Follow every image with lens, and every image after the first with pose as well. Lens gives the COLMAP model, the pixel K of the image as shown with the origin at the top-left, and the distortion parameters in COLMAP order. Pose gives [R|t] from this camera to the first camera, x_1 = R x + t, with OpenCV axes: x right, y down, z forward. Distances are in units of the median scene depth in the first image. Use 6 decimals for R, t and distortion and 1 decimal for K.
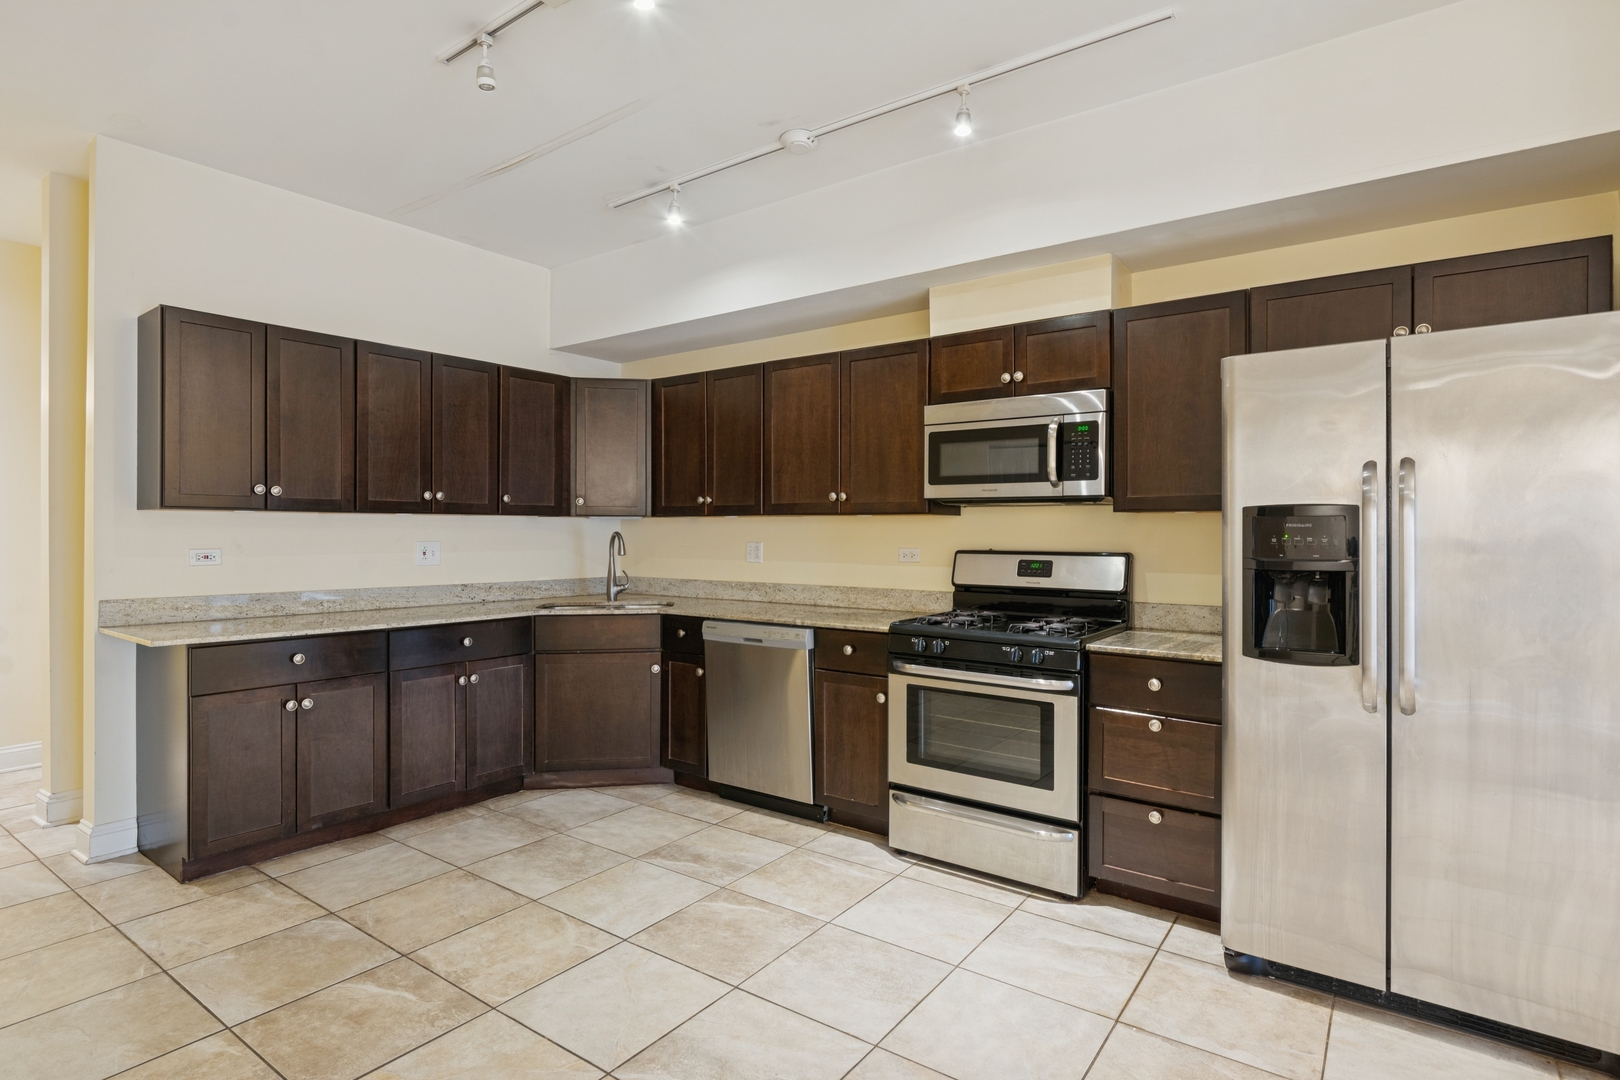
lens RADIAL K [[818.6, 0, 814.7], [0, 818.6, 531.4], [0, 0, 1]] dist [-0.007564, 0.000237]
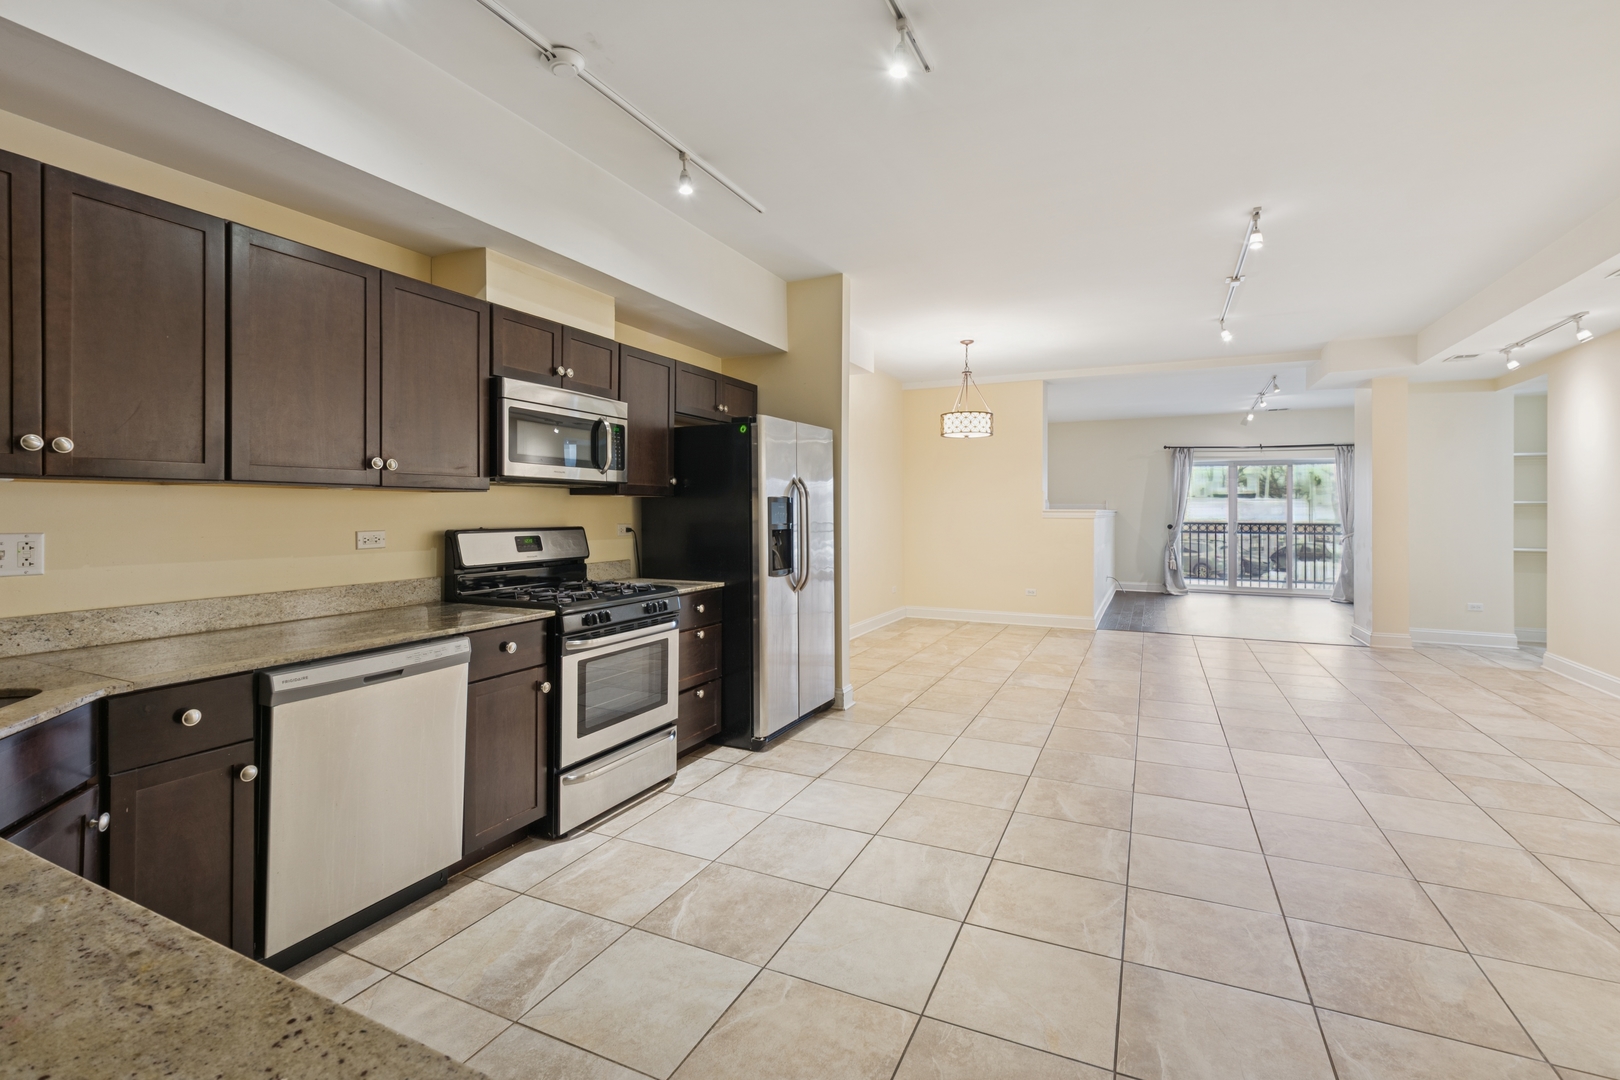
lens RADIAL K [[726.6, 0, 812.2], [0, 726.6, 509.4], [0, 0, 1]] dist [0.000338, -0.001399]
pose [[-0.181495, -0.002385, 0.983389, -0.766751], [-0.002604, 0.999995, 0.001944, -0.003329], [-0.983388, -0.002208, -0.181500, 0.817839]]
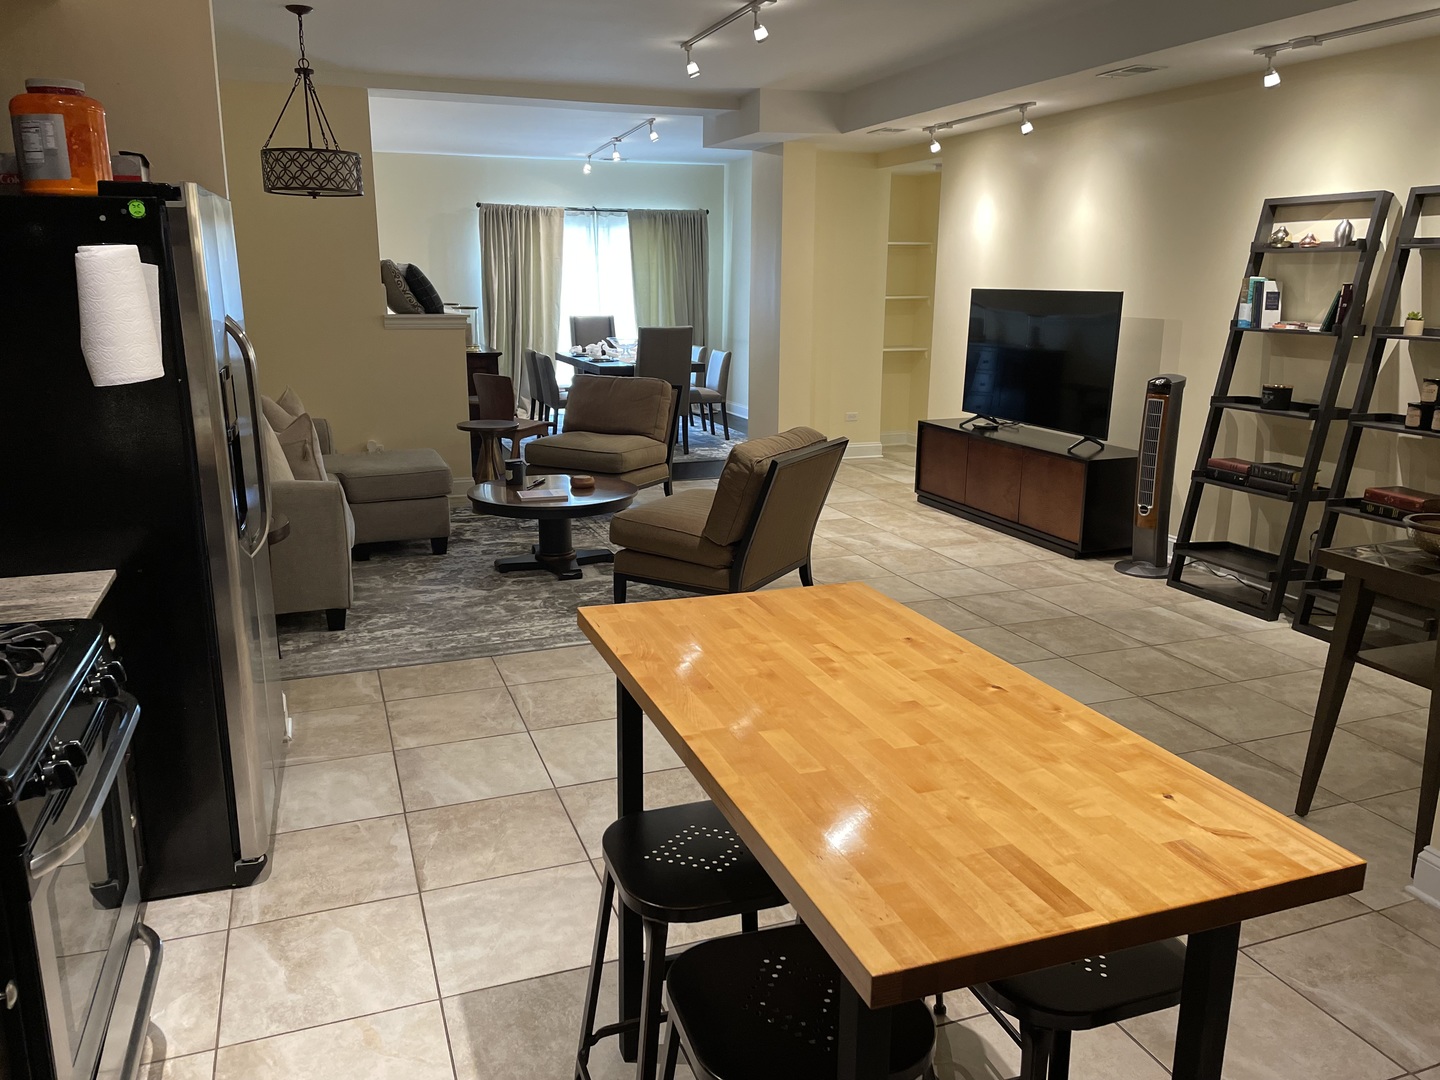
lens RADIAL K [[1084.1, 0, 708.2], [0, 1084.1, 546.3], [0, 0, 1]] dist [0.045388, -0.041616]
pose [[-0.822892, -0.140764, 0.550486, -0.376119], [-0.001724, 0.969441, 0.245317, -0.089868], [-0.568195, 0.200921, -0.797988, 1.114350]]
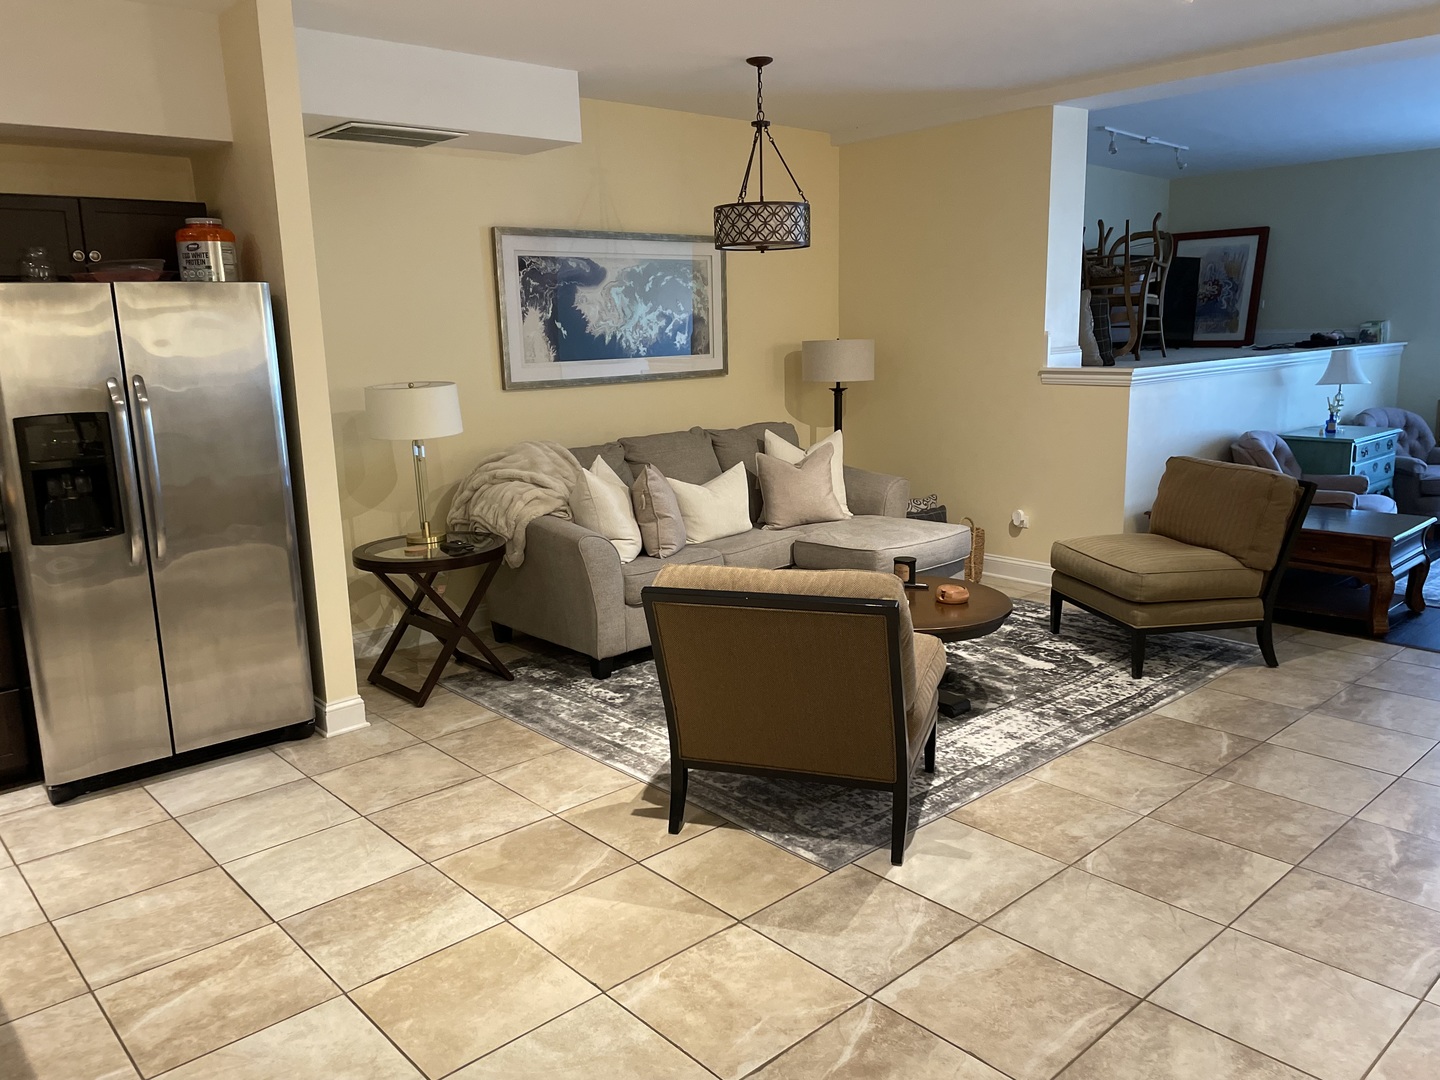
lens RADIAL K [[1084.1, 0, 722.3], [0, 1084.1, 534.9], [0, 0, 1]] dist [0.045388, -0.041616]
pose [[0.212027, -0.198575, 0.956876, -0.528271], [0.023604, 0.979893, 0.198122, -0.103038], [-0.976979, -0.019421, 0.212451, -0.210165]]
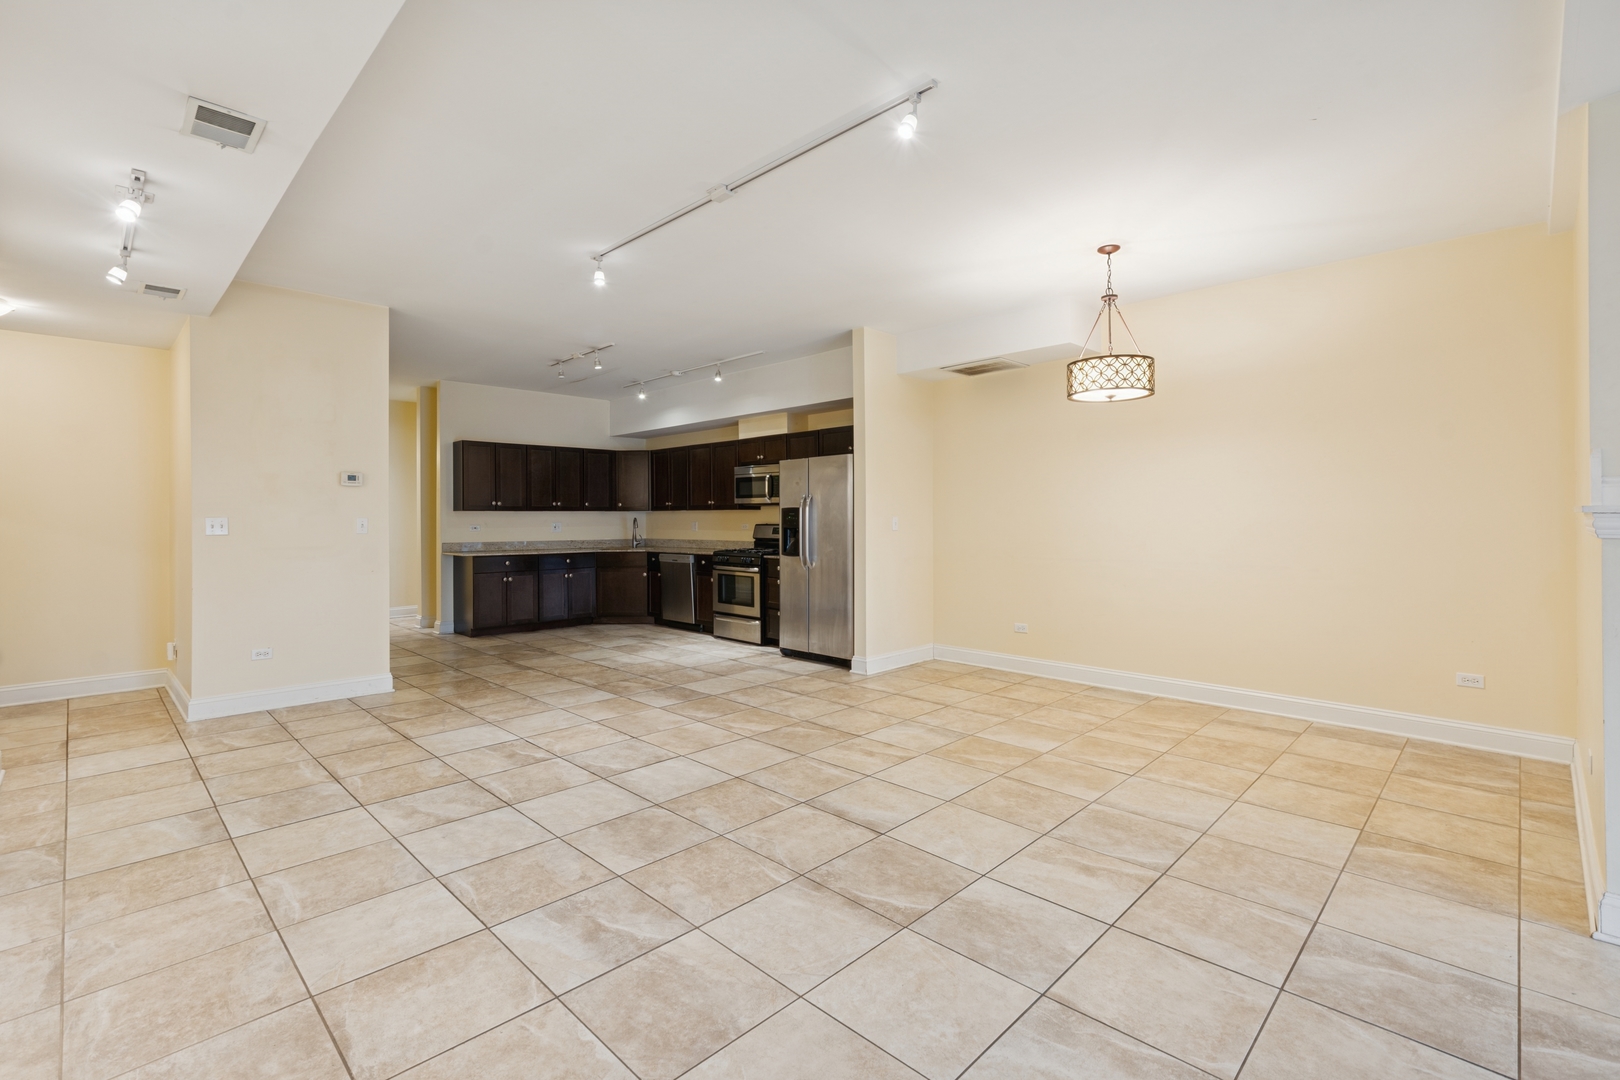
lens RADIAL K [[726.6, 0, 825.2], [0, 726.6, 513.5], [0, 0, 1]] dist [0.000338, -0.001399]
pose [[0.989436, -0.007731, -0.144762, 0.753742], [0.007116, 0.999963, -0.004764, 0.002934], [0.144793, 0.003684, 0.989455, -1.221178]]
